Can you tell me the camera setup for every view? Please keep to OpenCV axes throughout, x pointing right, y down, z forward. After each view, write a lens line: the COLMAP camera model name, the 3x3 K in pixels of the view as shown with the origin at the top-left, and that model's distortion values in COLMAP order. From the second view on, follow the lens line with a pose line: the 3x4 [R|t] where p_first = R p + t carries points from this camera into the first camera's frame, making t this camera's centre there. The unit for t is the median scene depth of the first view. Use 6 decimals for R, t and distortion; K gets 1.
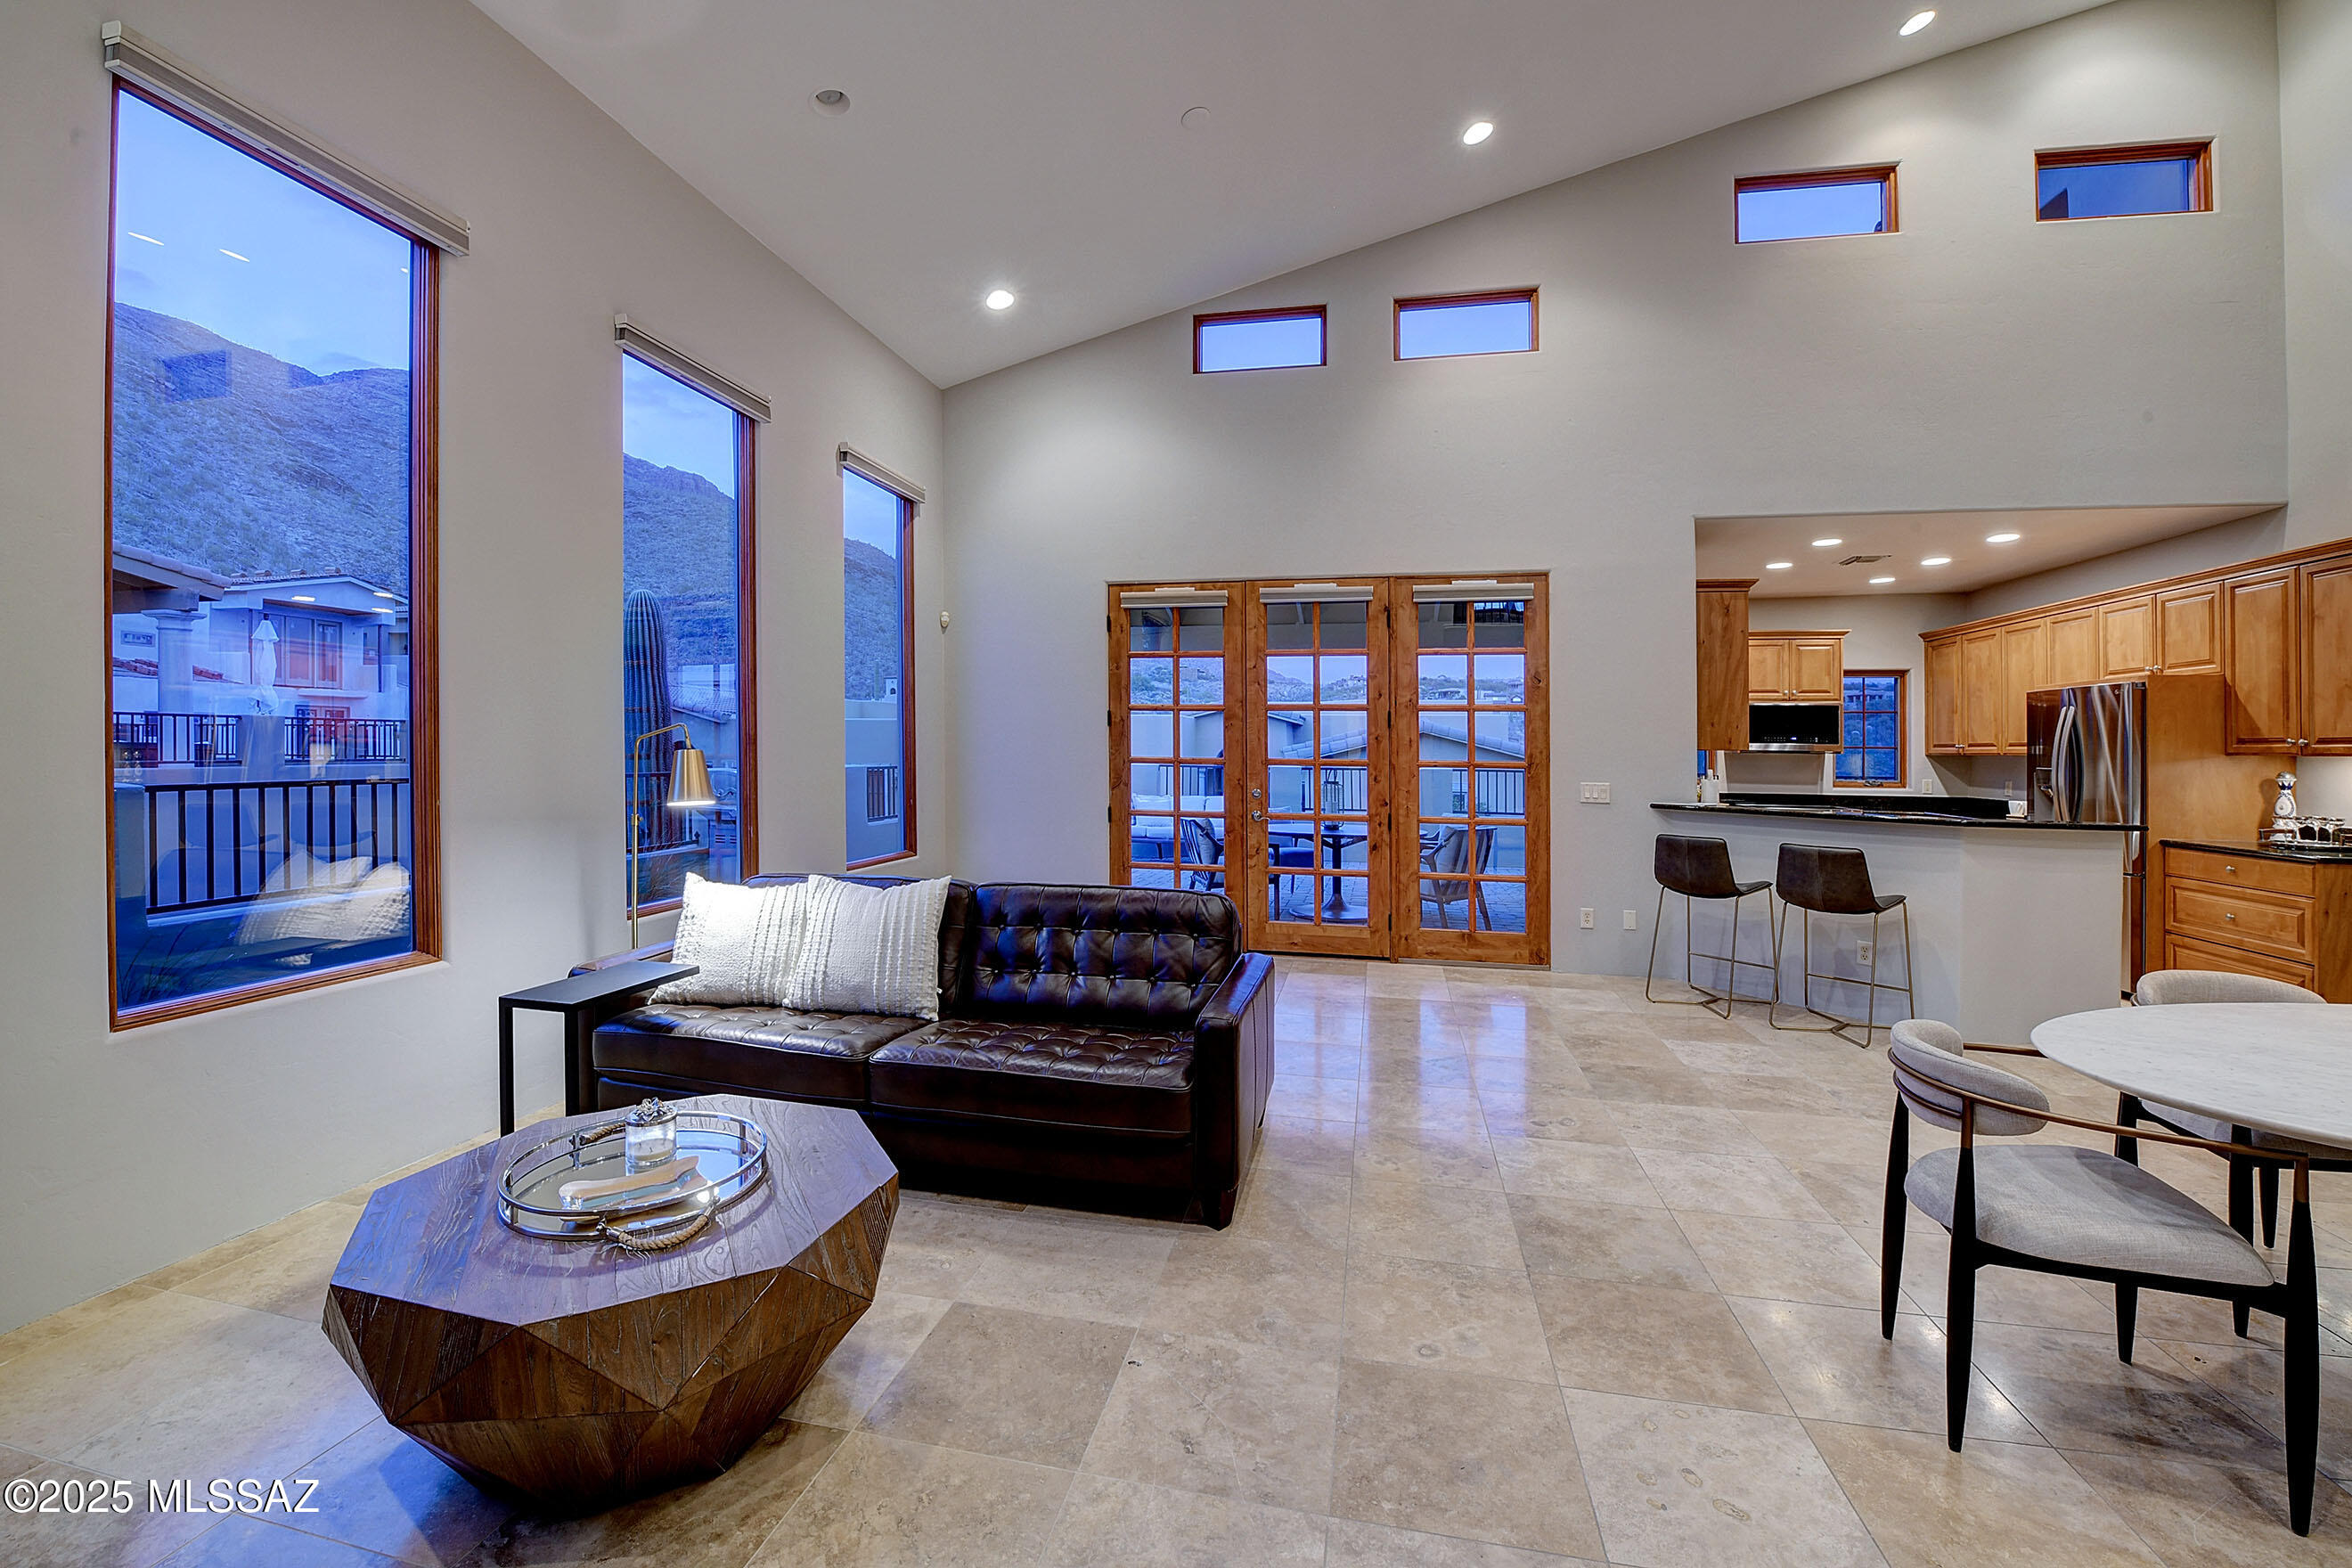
lens RADIAL K [[1029.8, 0, 1148.8], [0, 1029.8, 752.8], [0, 0, 1]] dist [-0.015286, -0.005007]
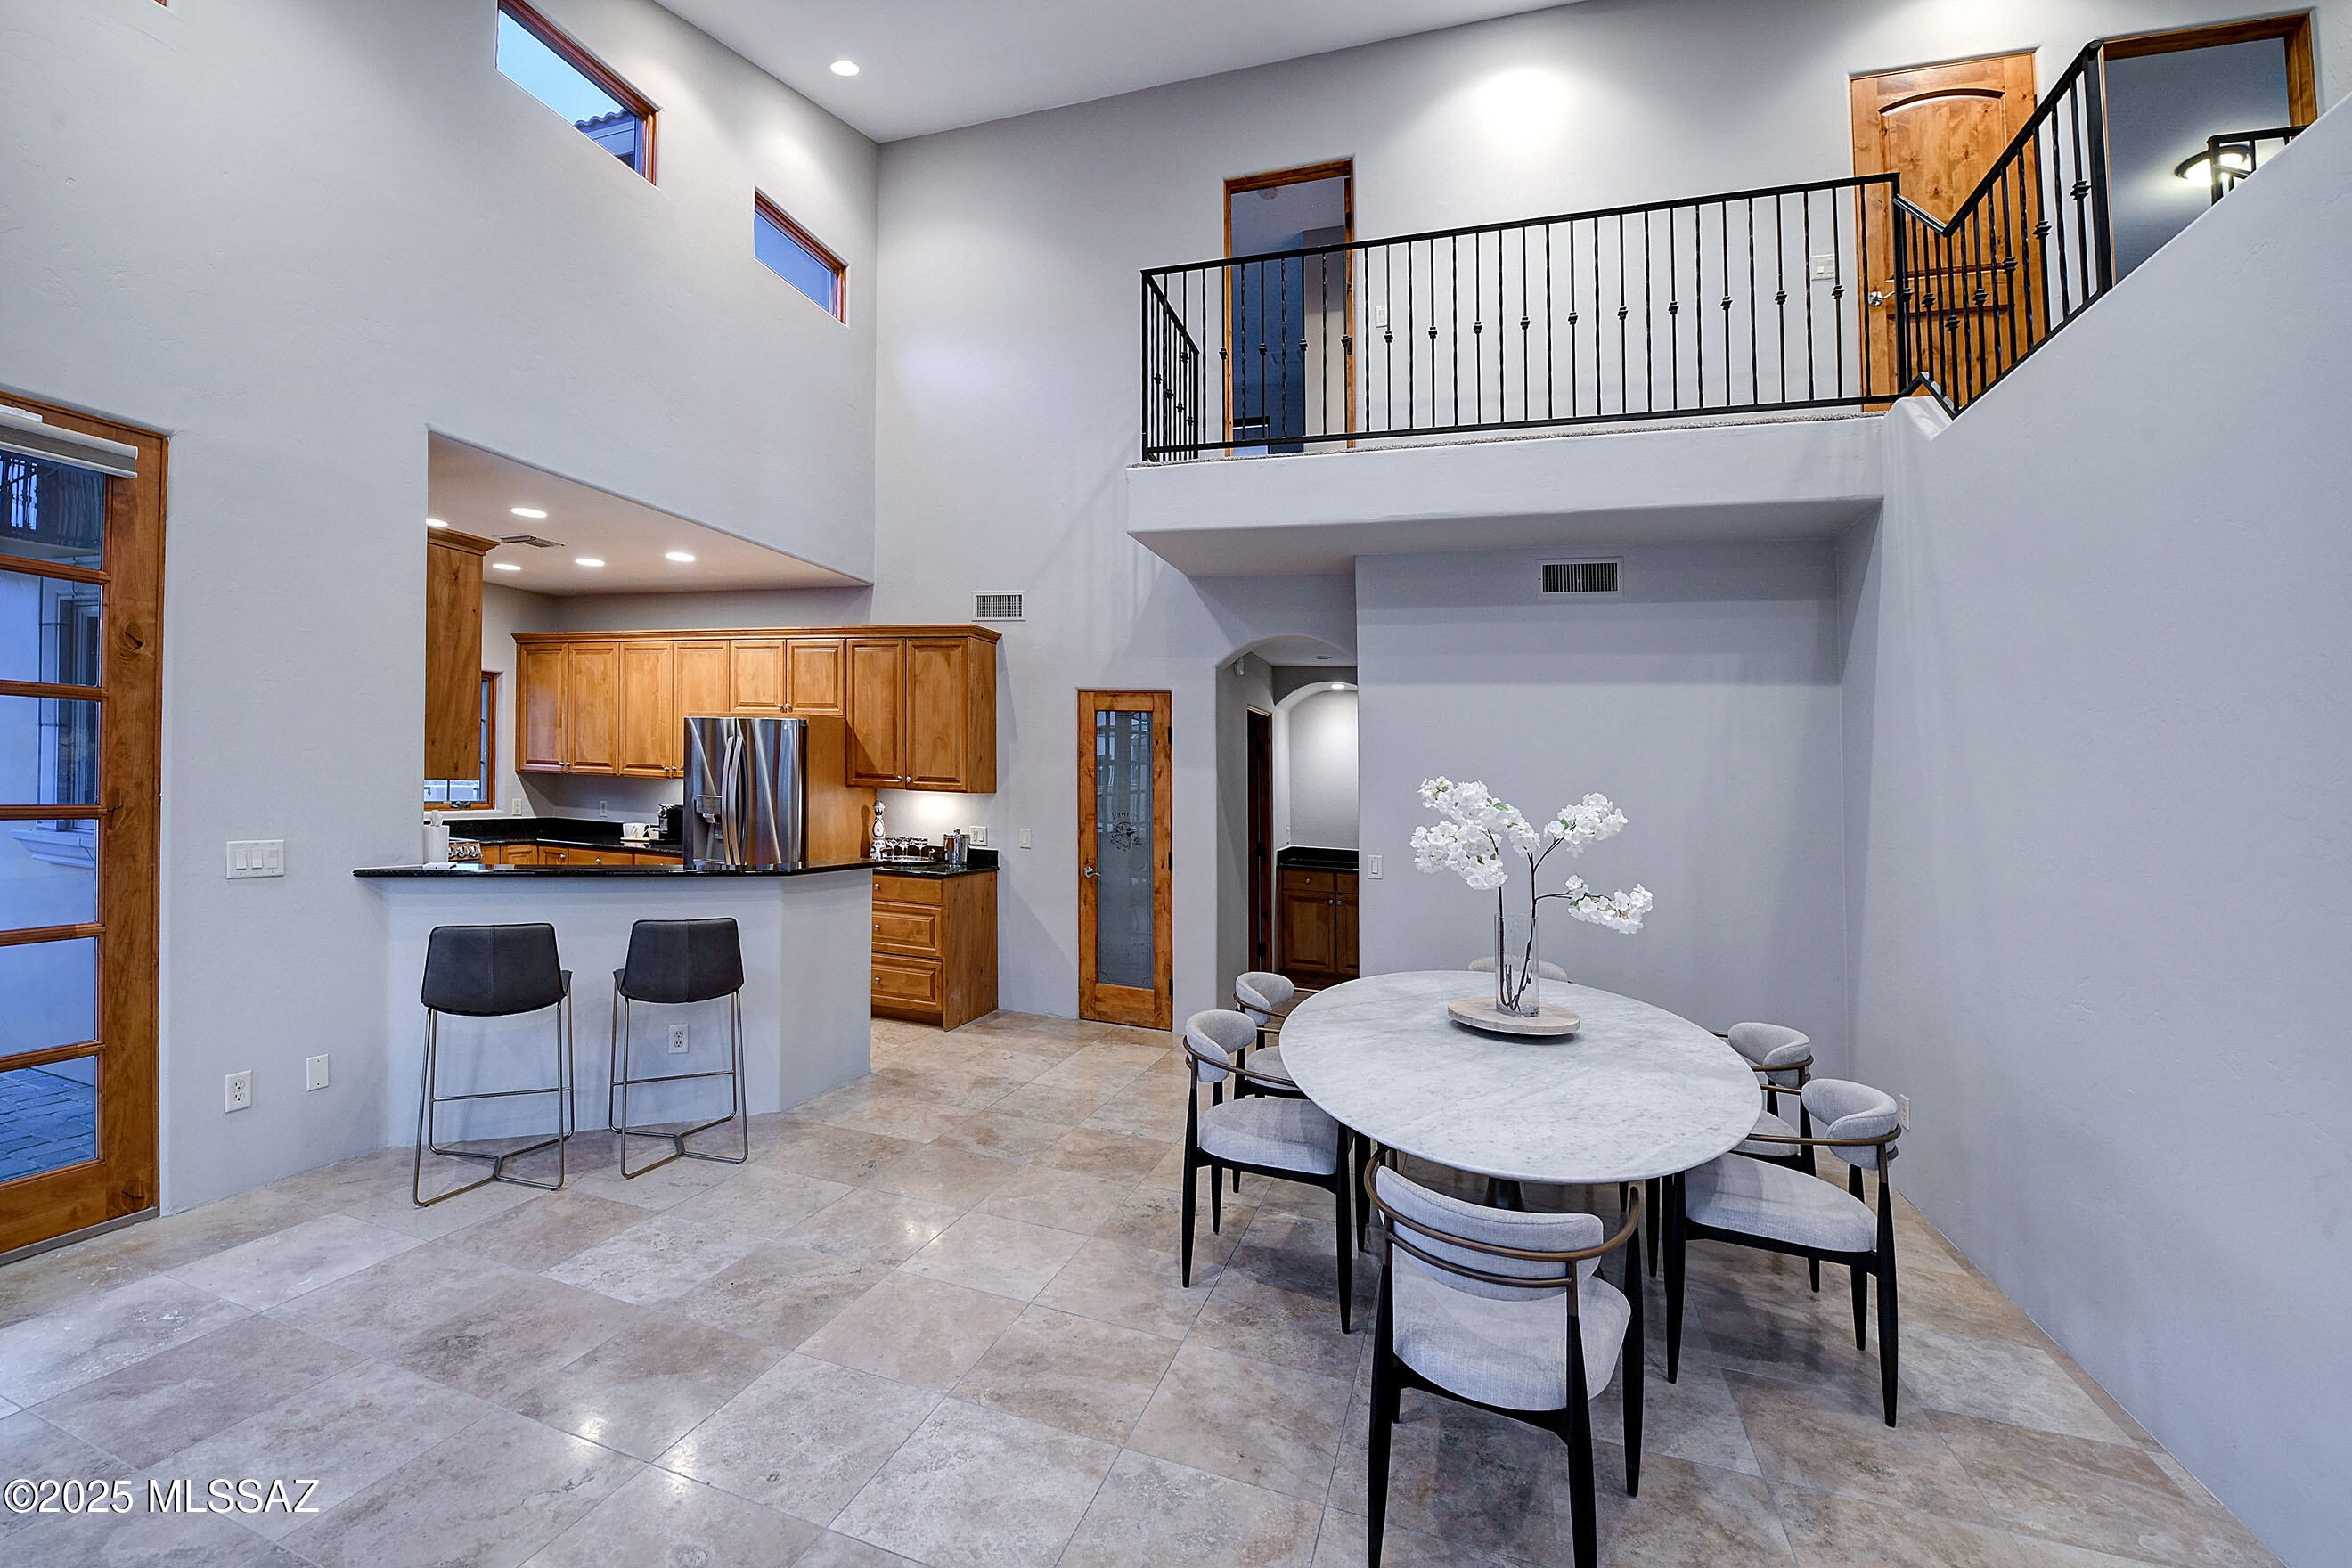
lens RADIAL K [[988.4, 0, 1142.4], [0, 988.4, 745.5], [0, 0, 1]] dist [-0.012446, -0.003877]
pose [[0.101307, 0.026651, 0.994498, -0.045664], [-0.042567, 0.998842, -0.022432, -0.032159], [-0.993944, -0.040061, 0.102324, 0.493907]]
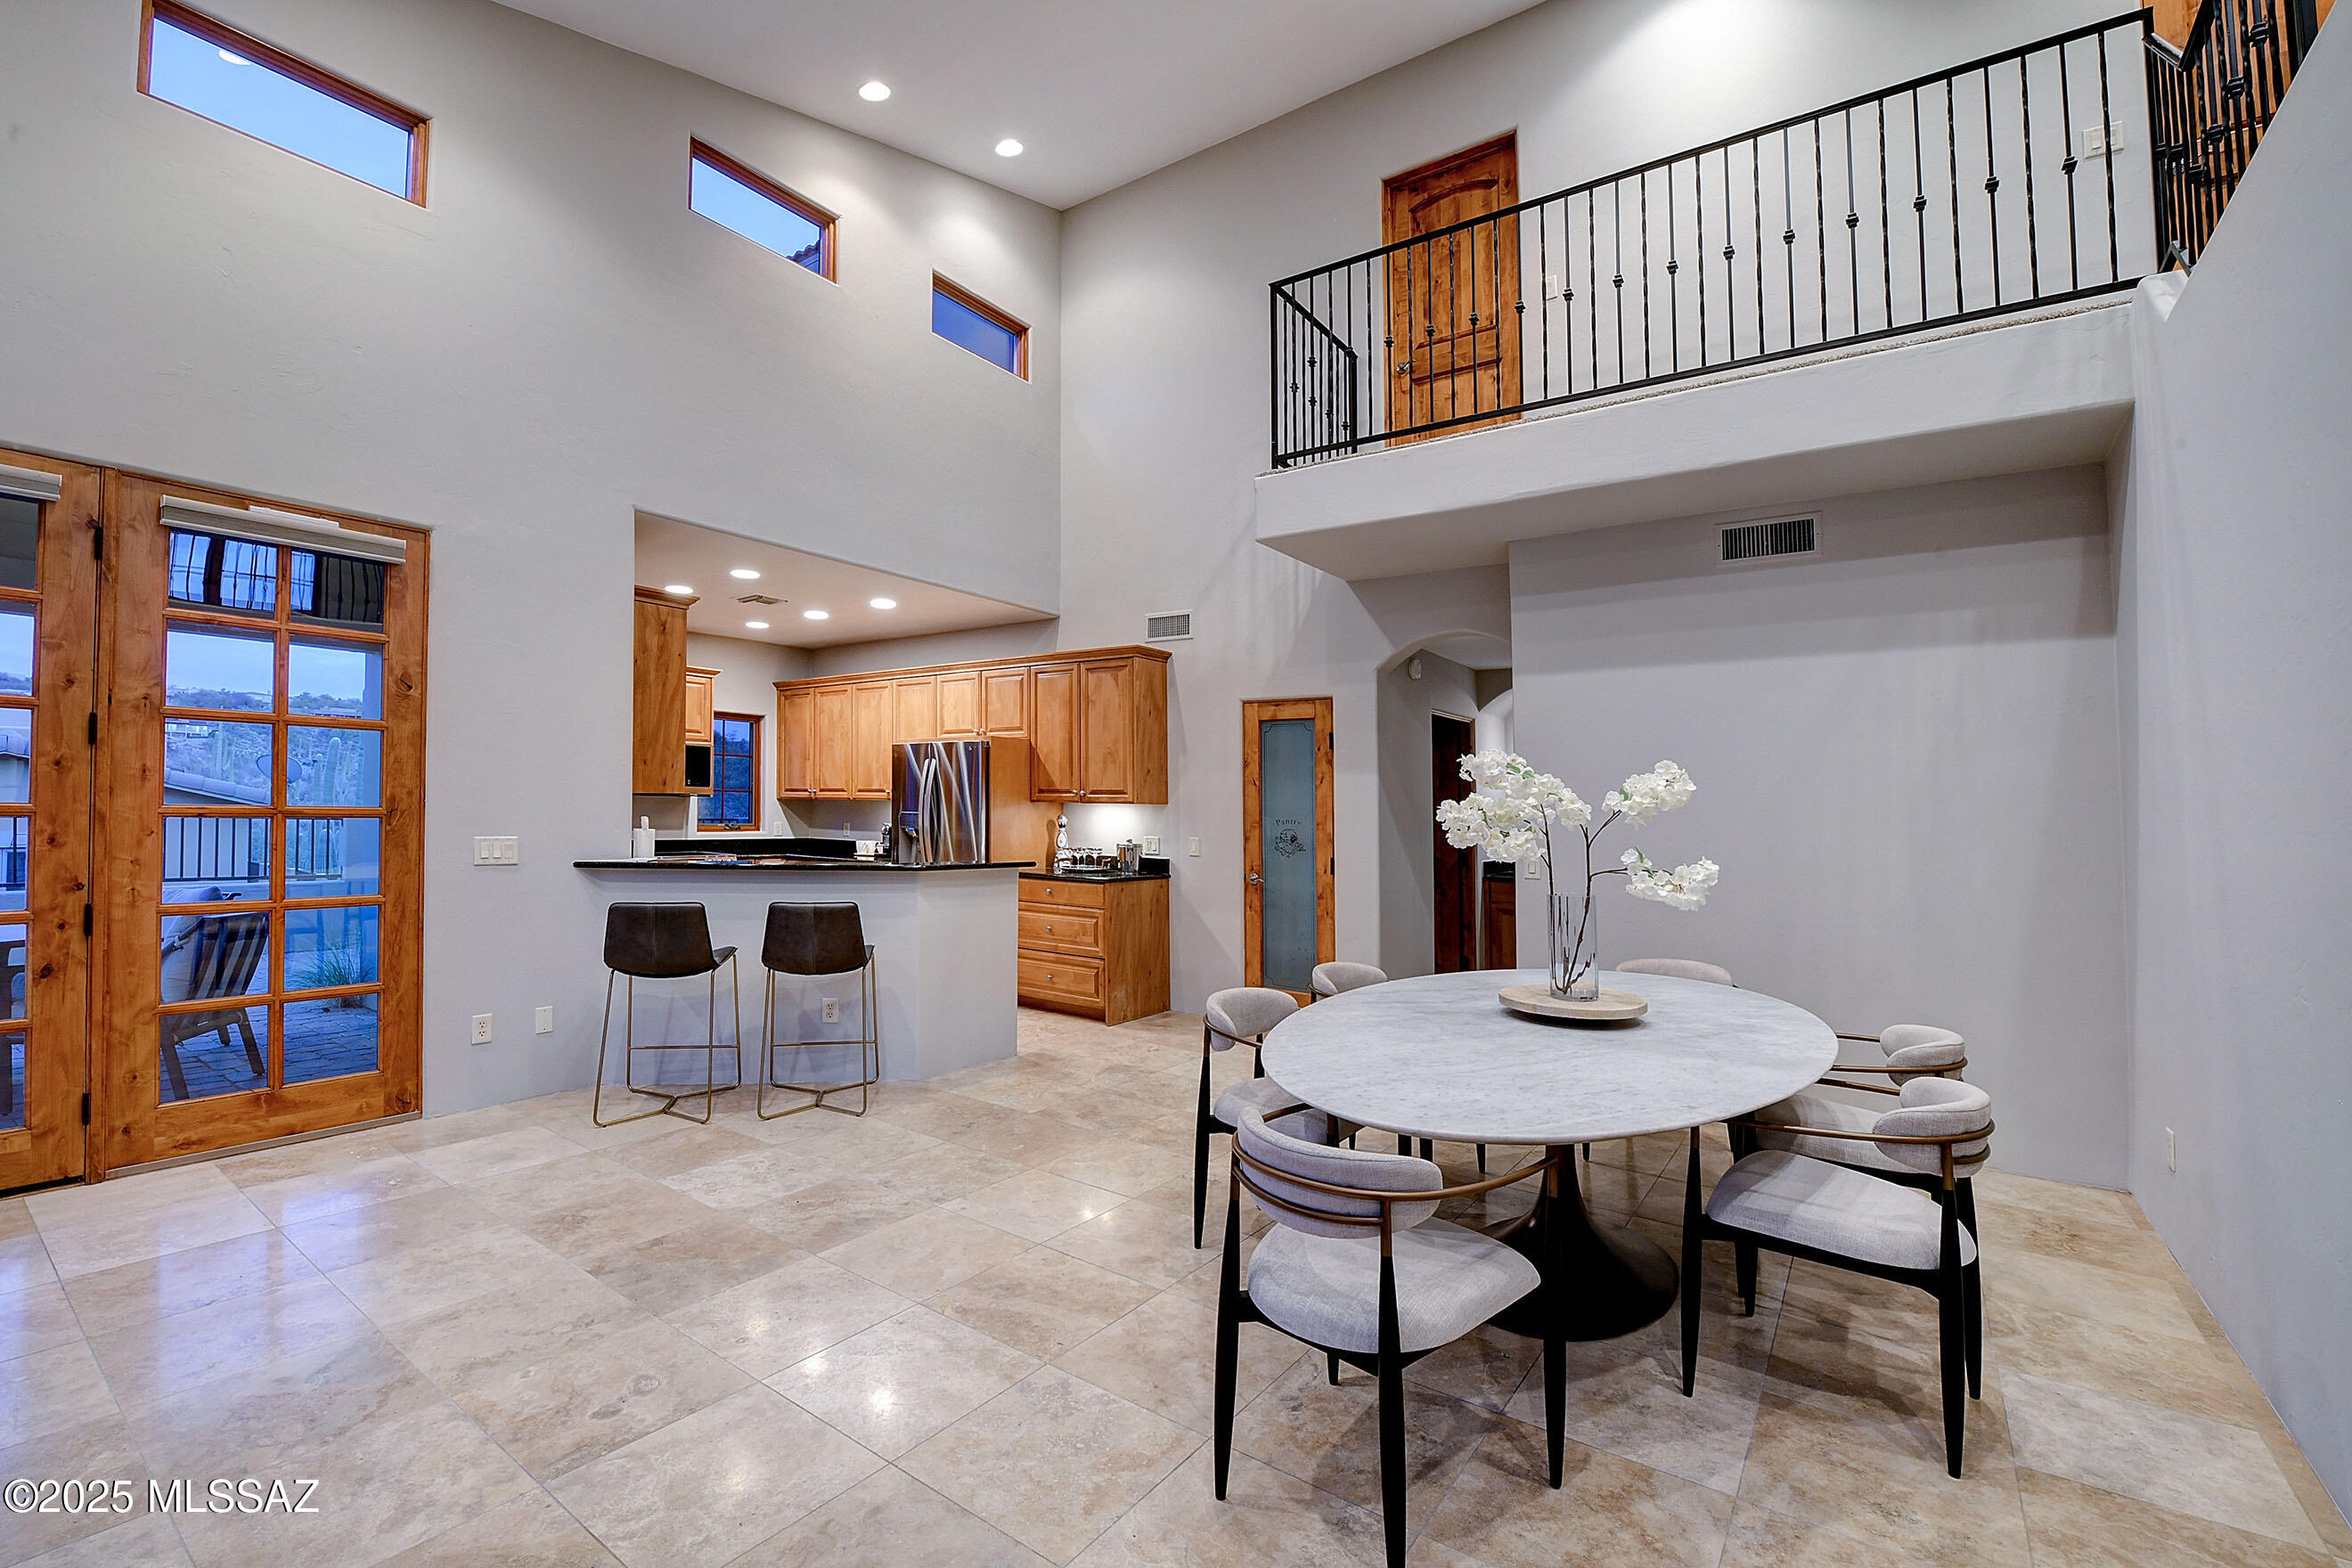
lens RADIAL K [[987.3, 0, 1189.6], [0, 987.3, 775.0], [0, 0, 1]] dist [-0.012066, -0.003678]
pose [[0.371405, 0.027300, 0.928070, -0.023923], [-0.010823, 0.999627, -0.025074, -0.002227], [-0.928408, -0.000732, 0.371562, 0.312567]]
